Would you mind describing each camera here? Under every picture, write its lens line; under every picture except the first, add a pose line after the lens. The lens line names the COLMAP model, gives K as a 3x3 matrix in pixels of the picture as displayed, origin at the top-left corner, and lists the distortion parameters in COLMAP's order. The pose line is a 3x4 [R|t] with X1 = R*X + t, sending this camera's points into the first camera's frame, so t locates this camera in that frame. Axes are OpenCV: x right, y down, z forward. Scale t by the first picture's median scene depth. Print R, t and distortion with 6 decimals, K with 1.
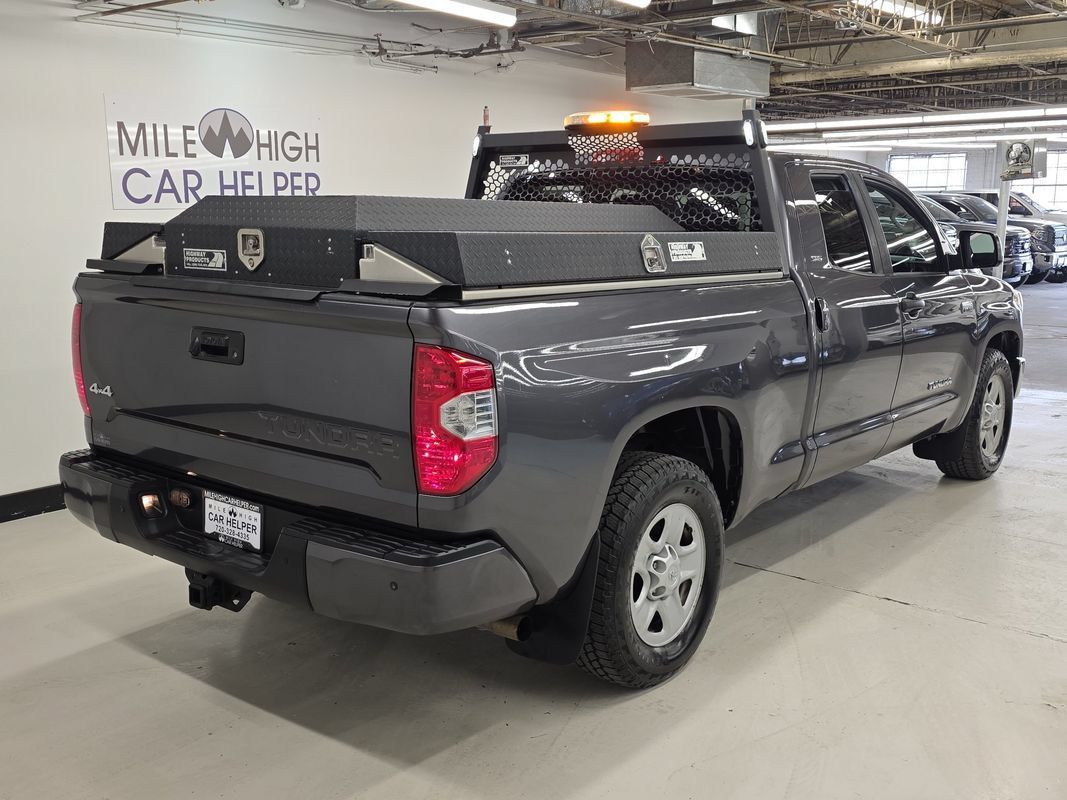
lens RADIAL K [[1071.4, 0, 528.1], [0, 1071.4, 403.9], [0, 0, 1]] dist [0.050950, -0.016864]
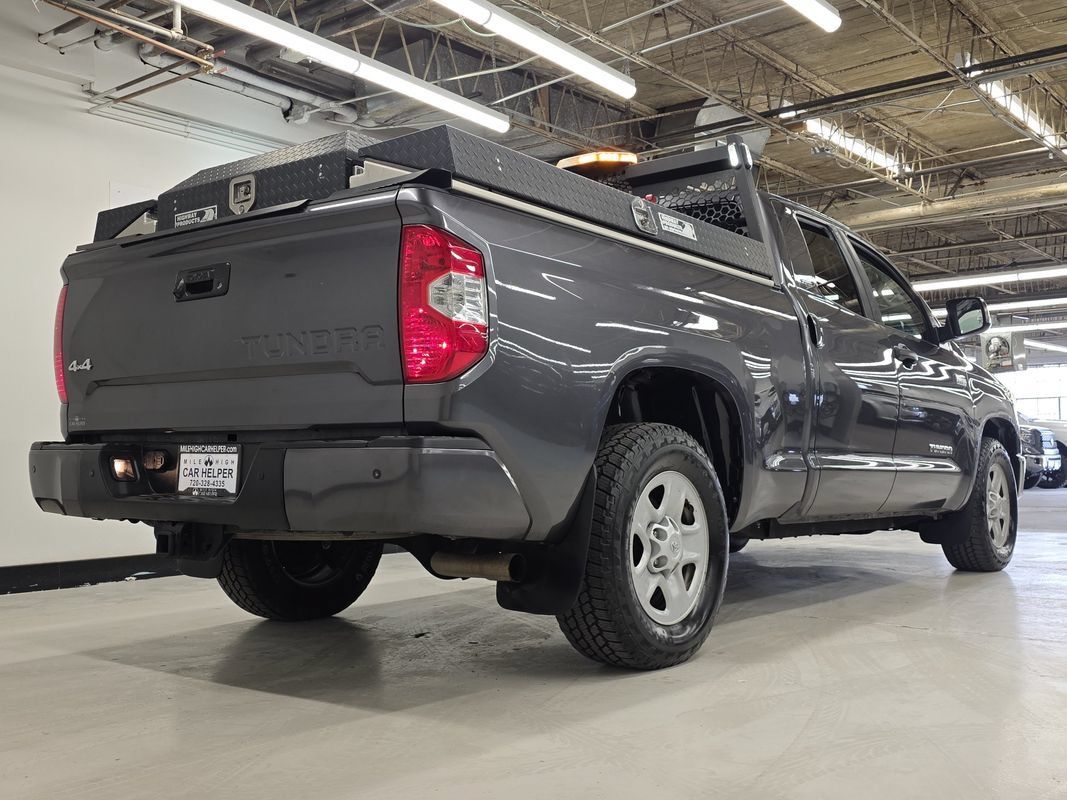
lens RADIAL K [[1072.3, 0, 537.4], [0, 1072.3, 416.1], [0, 0, 1]] dist [0.056990, -0.026948]
pose [[0.999907, -0.005339, 0.012540, 0.003082], [0.007956, 0.975716, -0.218895, 0.256196], [-0.011067, 0.218974, 0.975668, 0.057599]]
